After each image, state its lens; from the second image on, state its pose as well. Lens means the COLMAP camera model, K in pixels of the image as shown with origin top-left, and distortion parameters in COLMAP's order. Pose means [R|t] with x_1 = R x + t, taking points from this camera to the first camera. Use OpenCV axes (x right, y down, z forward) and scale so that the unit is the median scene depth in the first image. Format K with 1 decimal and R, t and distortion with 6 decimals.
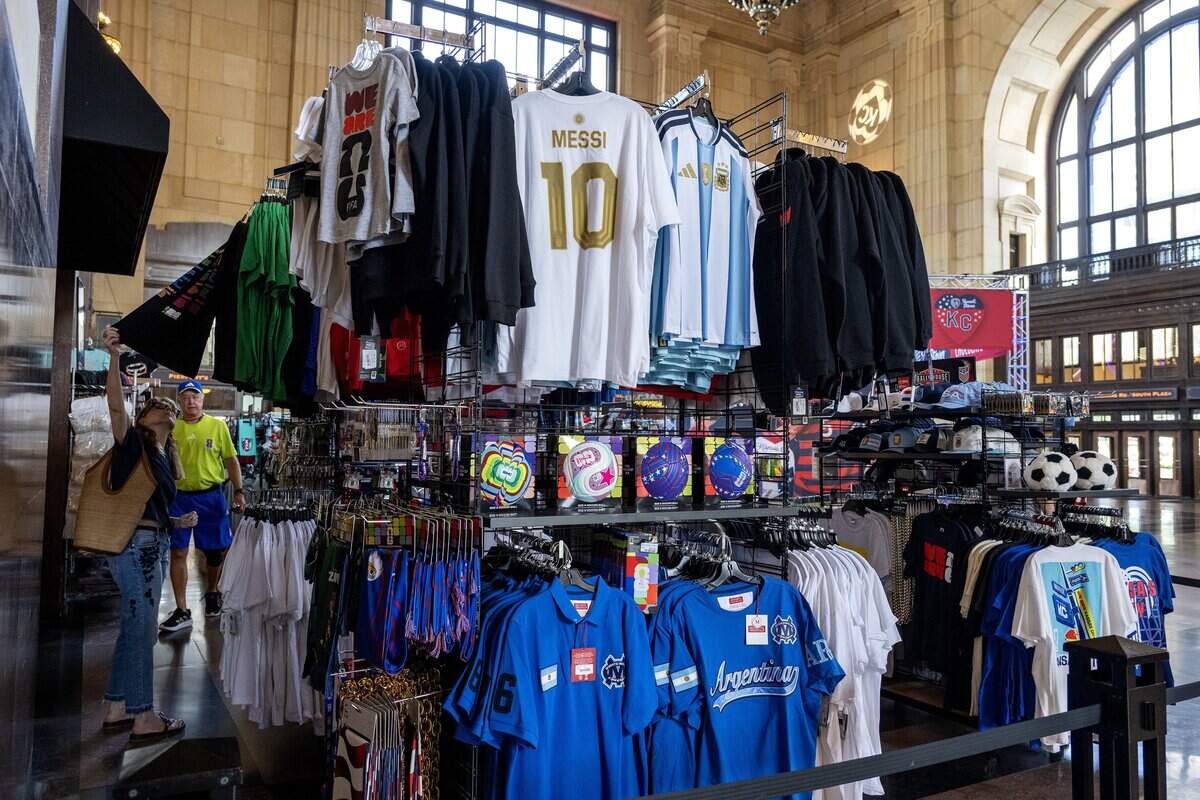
lens RADIAL K [[849.8, 0, 600.0], [0, 849.8, 400.0], [0, 0, 1]] dist [0.006047, 0.001549]
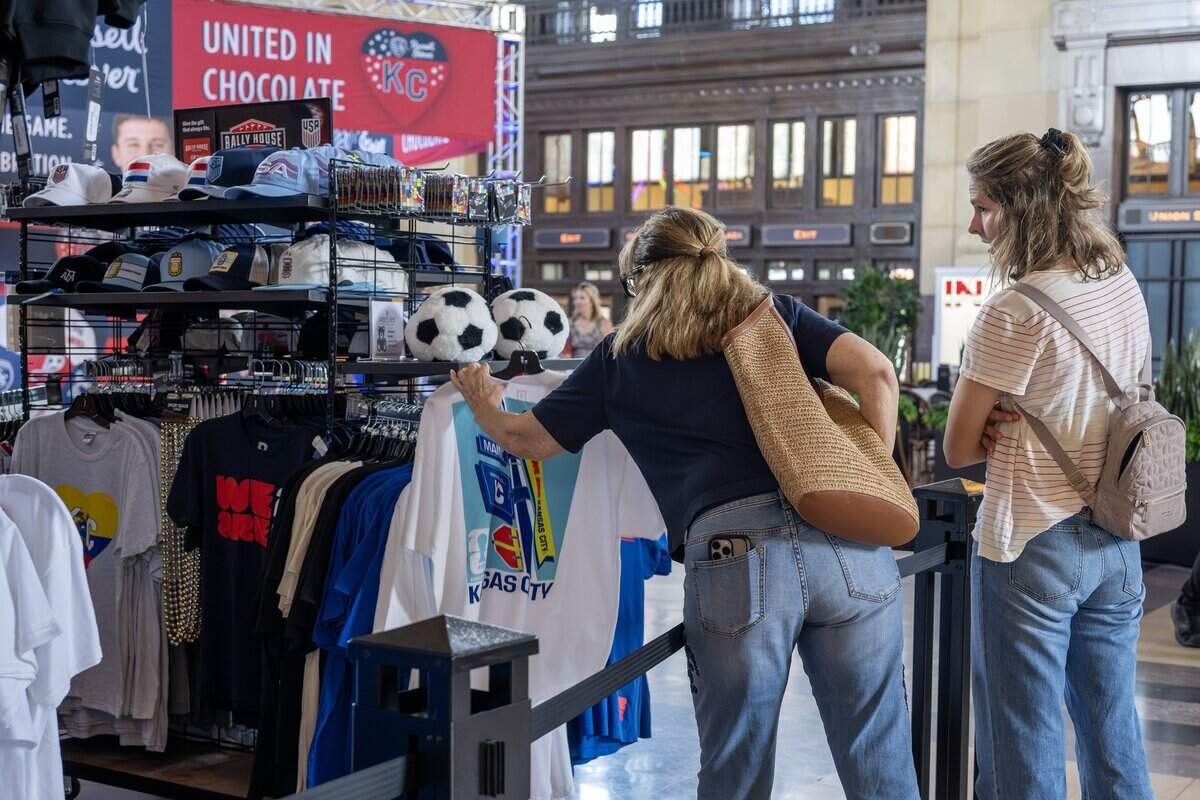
lens RADIAL K [[1675.8, 0, 600.0], [0, 1675.8, 400.0], [0, 0, 1]] dist [-0.004777, -0.039146]
pose [[0.874157, -0.021889, 0.485149, 0.105883], [-0.026993, 0.995249, 0.093541, 0.029551], [-0.484892, -0.094865, 0.869414, 0.063584]]
